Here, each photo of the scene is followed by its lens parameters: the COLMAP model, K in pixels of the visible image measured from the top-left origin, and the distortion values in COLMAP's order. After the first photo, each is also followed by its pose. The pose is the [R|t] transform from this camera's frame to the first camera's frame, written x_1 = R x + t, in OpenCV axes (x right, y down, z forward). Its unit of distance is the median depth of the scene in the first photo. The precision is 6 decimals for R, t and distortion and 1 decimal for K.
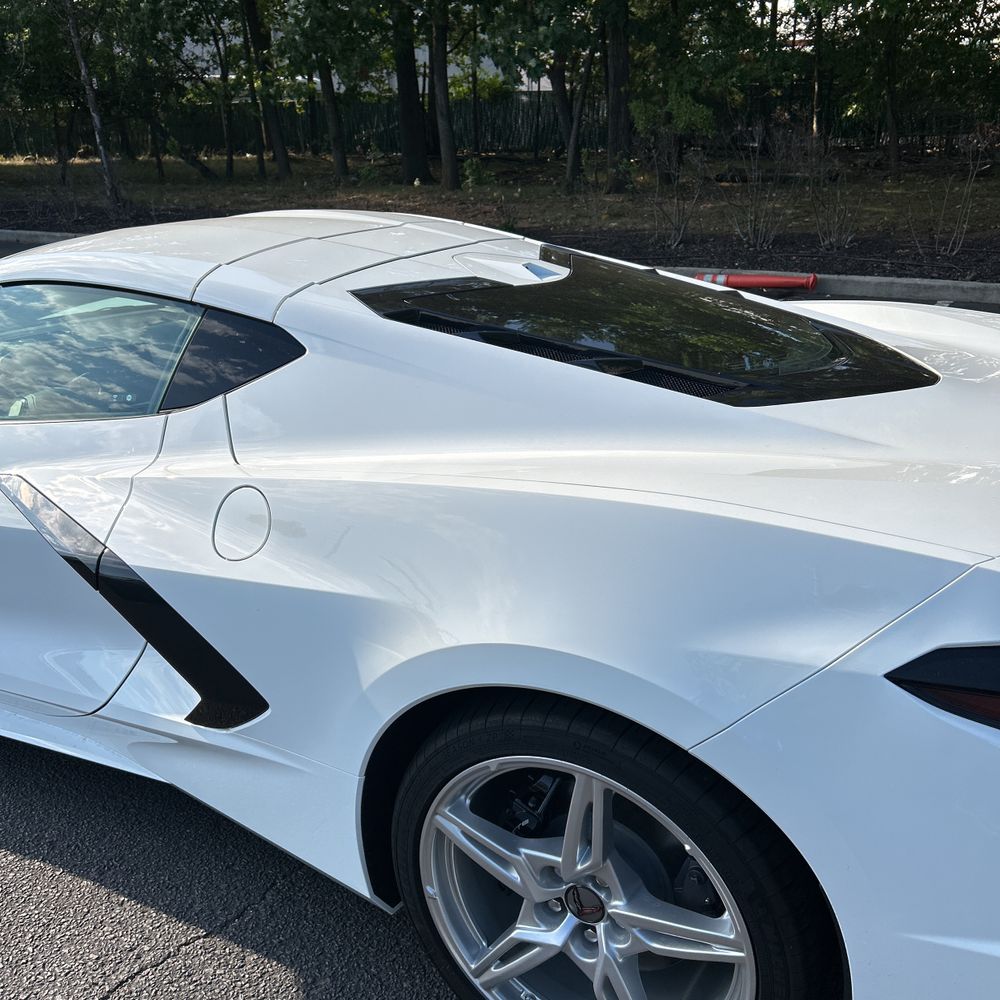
lens RADIAL K [[1007.8, 0, 500.9], [0, 1007.8, 508.3], [0, 0, 1]] dist [0.011803, 0.000000]
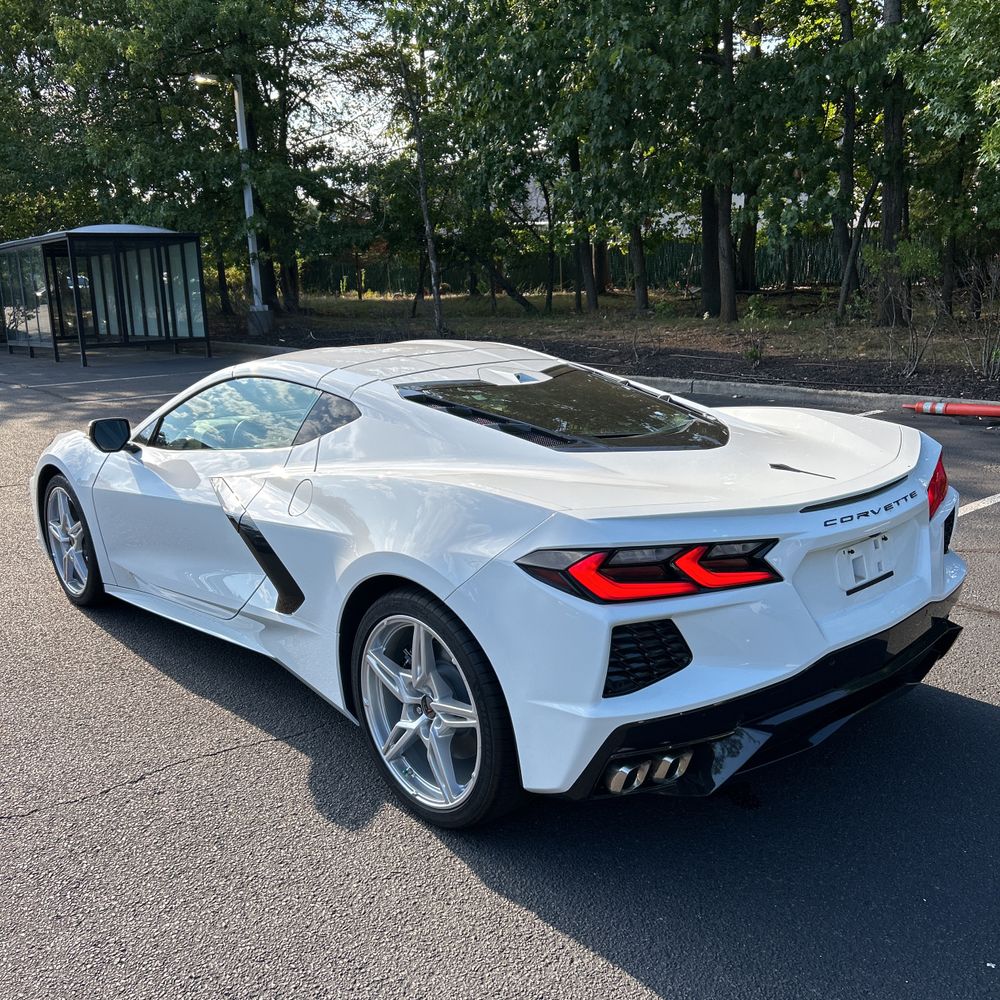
lens RADIAL K [[1007.8, 0, 503.4], [0, 1007.8, 499.5], [0, 0, 1]] dist [0.011803, 0.000000]
pose [[0.947418, 0.059665, -0.314386, 0.628293], [-0.099940, 0.988490, -0.113576, 0.174046], [0.303991, 0.139023, 0.942477, -0.610621]]
